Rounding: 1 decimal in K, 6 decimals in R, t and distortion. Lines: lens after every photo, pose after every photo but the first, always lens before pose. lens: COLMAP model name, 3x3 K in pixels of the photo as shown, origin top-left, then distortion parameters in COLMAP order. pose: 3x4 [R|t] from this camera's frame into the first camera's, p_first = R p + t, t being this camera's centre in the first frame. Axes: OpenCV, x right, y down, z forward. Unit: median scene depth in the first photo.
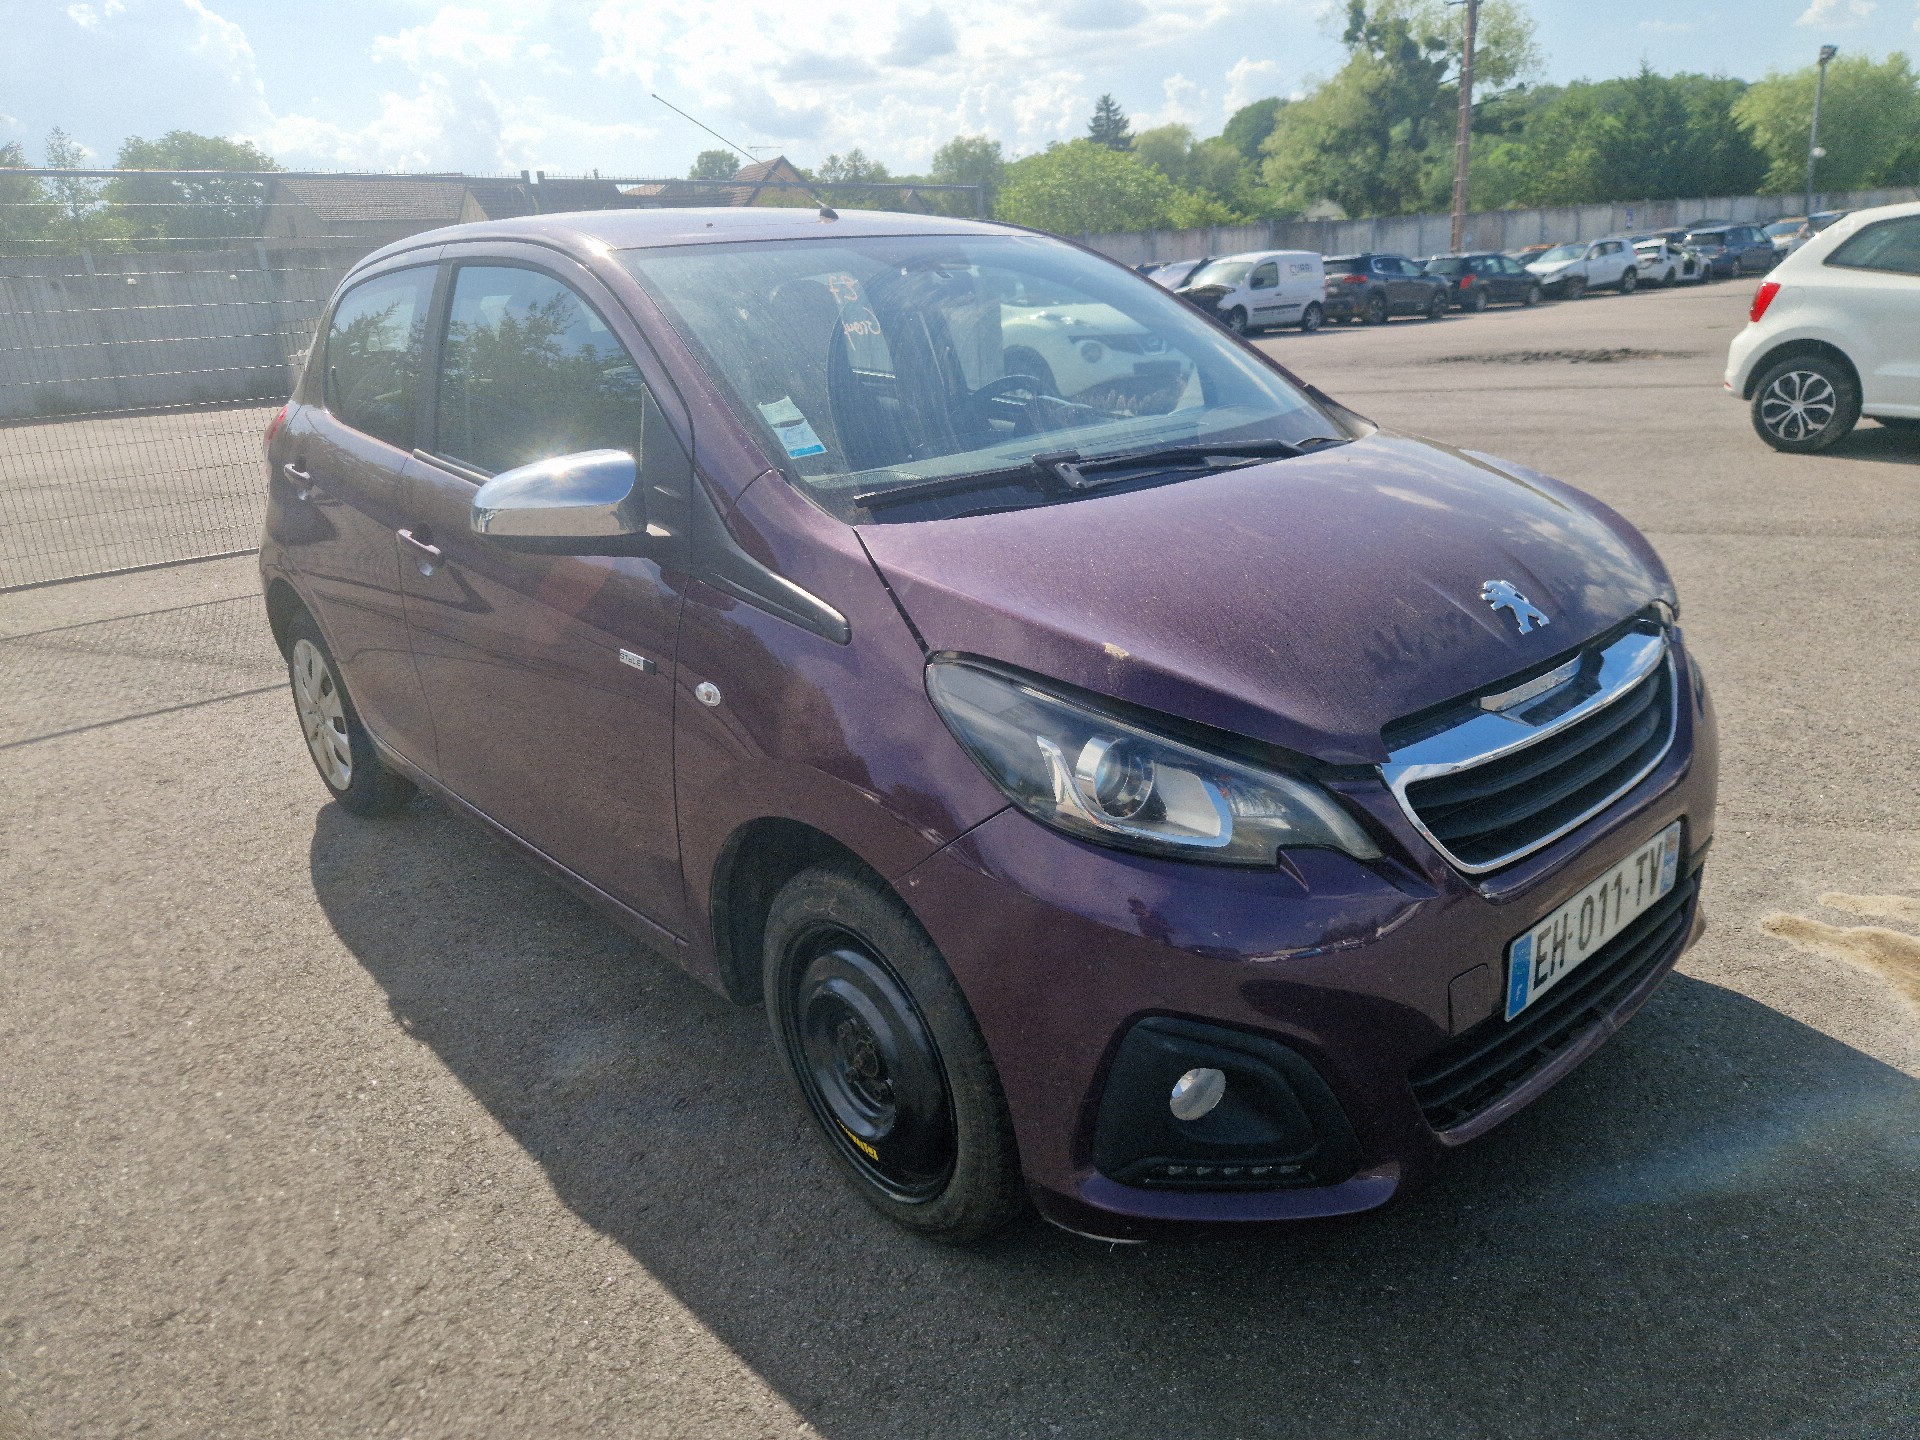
lens RADIAL K [[1320.4, 0, 966.1], [0, 1320.4, 700.0], [0, 0, 1]] dist [0.047137, -0.036103]
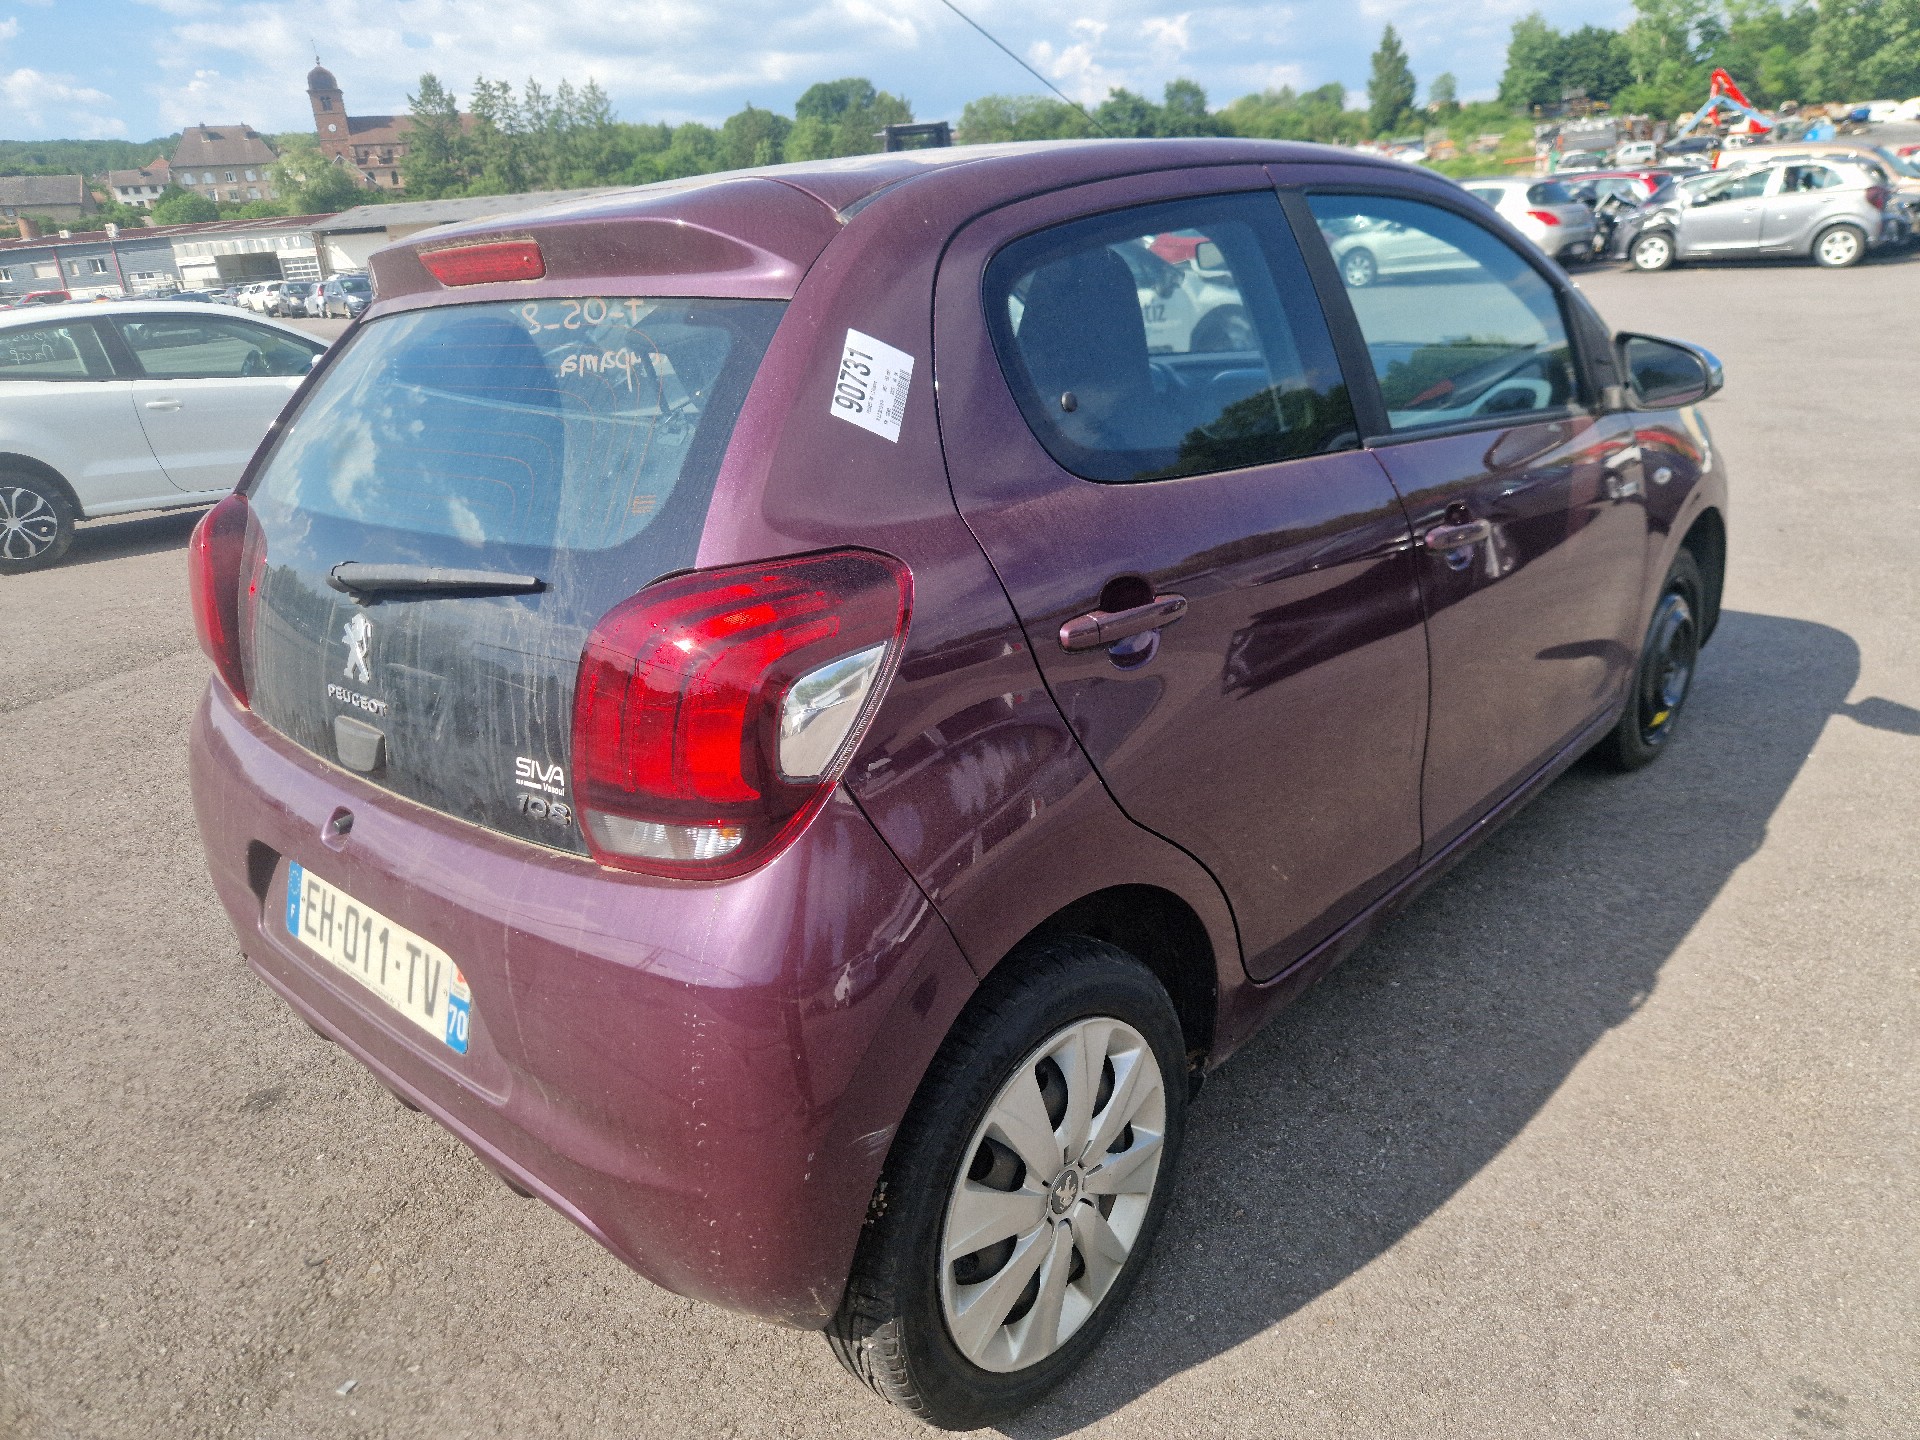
lens RADIAL K [[1320.4, 0, 977.2], [0, 1320.4, 715.4], [0, 0, 1]] dist [0.047137, -0.036103]
pose [[-0.115408, -0.267415, 0.956645, -0.069280], [0.378415, 0.878620, 0.291256, -0.021346], [-0.918413, 0.395622, -0.000206, 0.077785]]
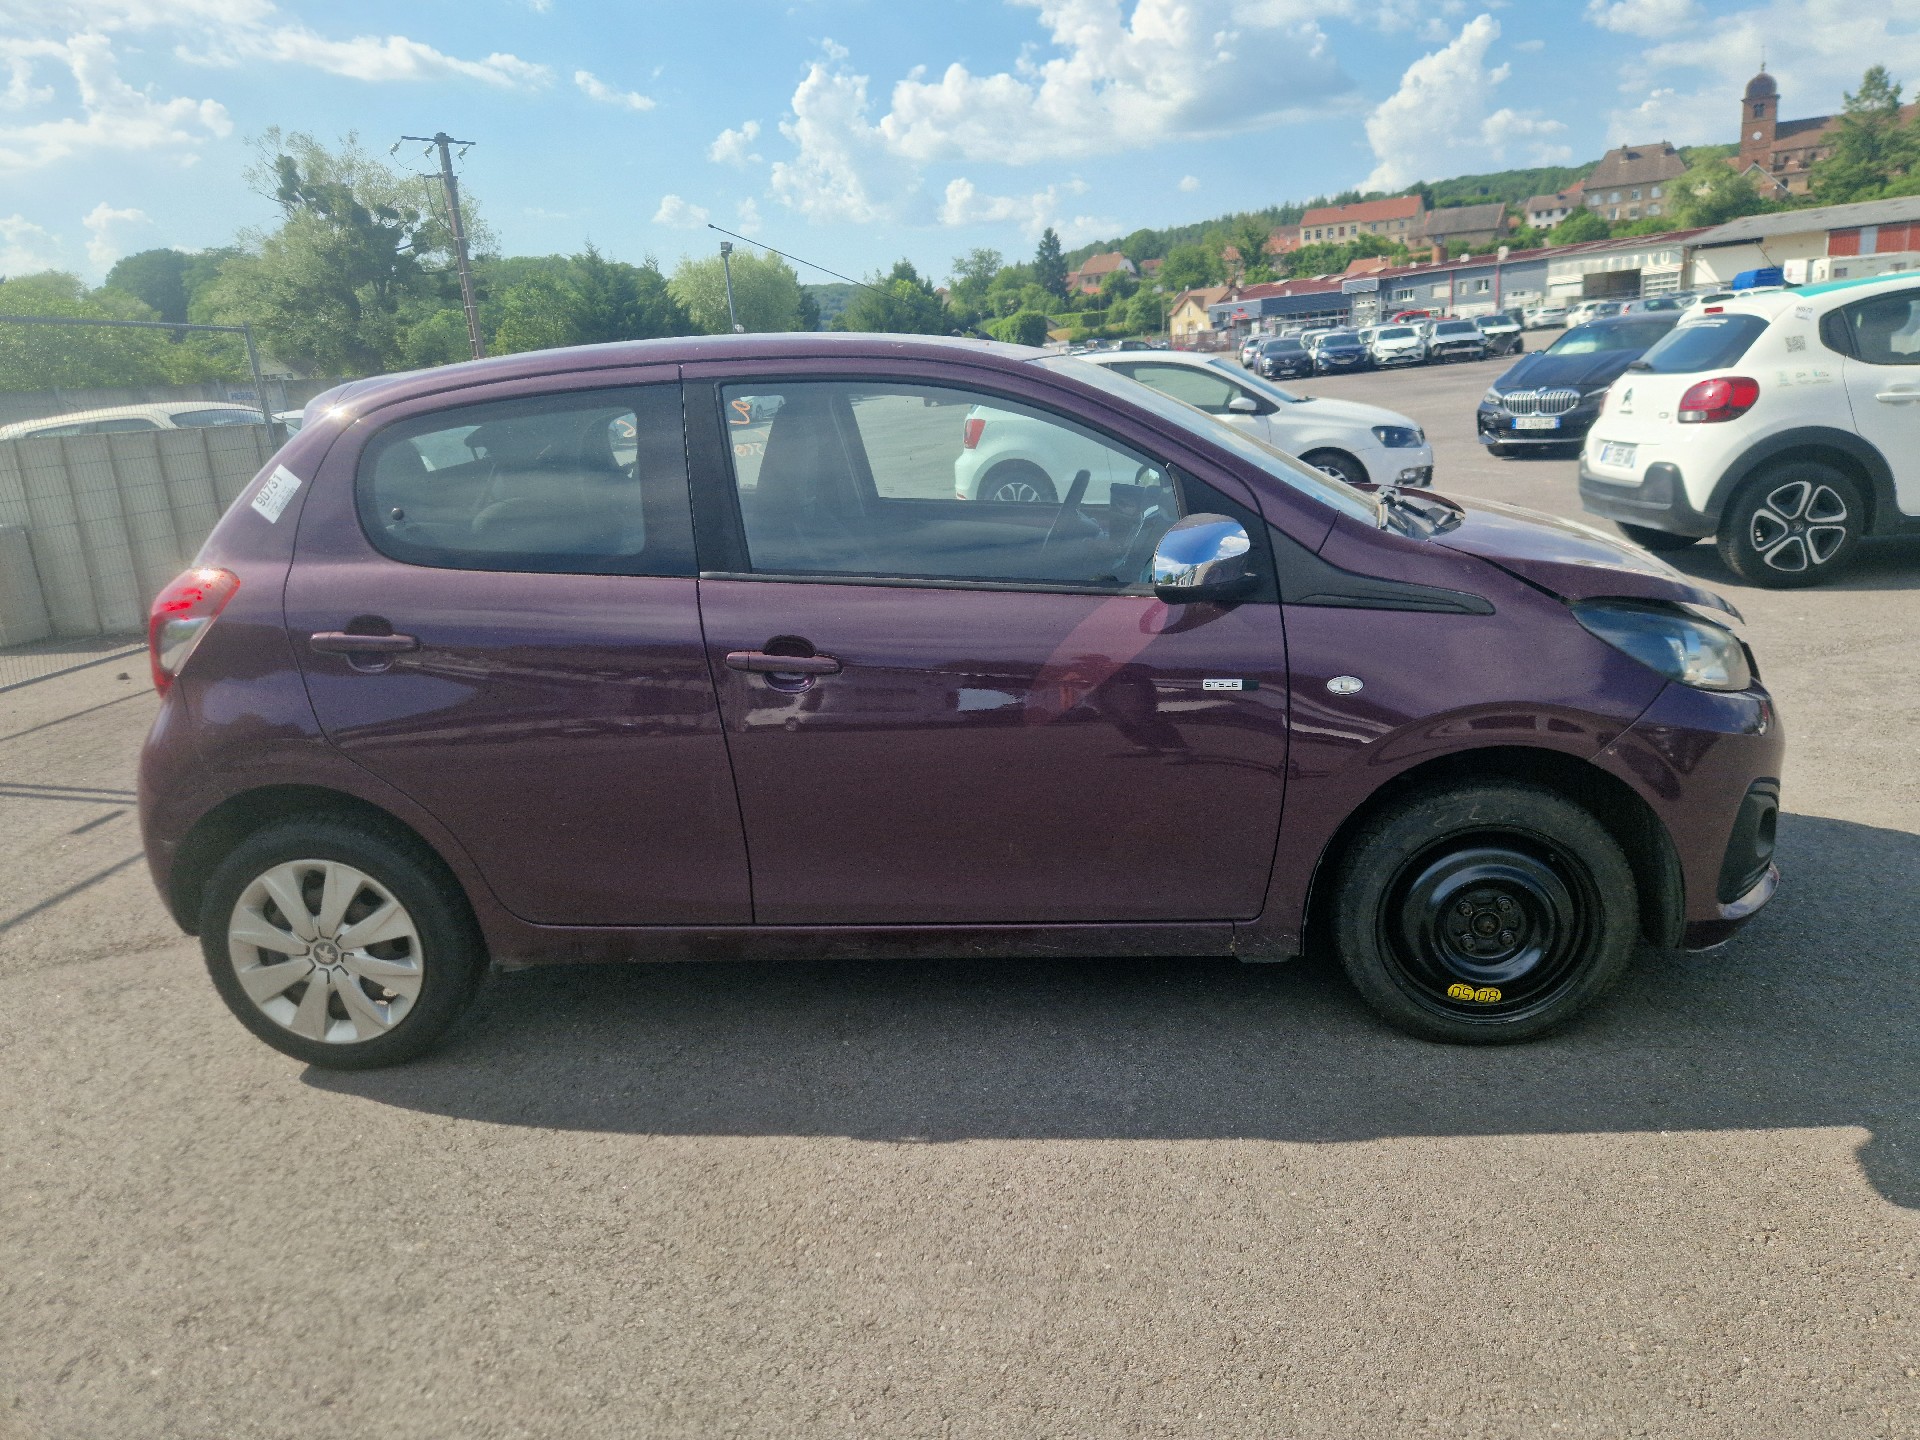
lens RADIAL K [[1320.4, 0, 974.4], [0, 1320.4, 723.9], [0, 0, 1]] dist [0.047137, -0.036103]
pose [[0.731099, -0.172760, 0.660036, -0.056744], [0.233999, 0.972226, -0.004719, -0.002263], [-0.640889, 0.157898, 0.751219, 0.011255]]
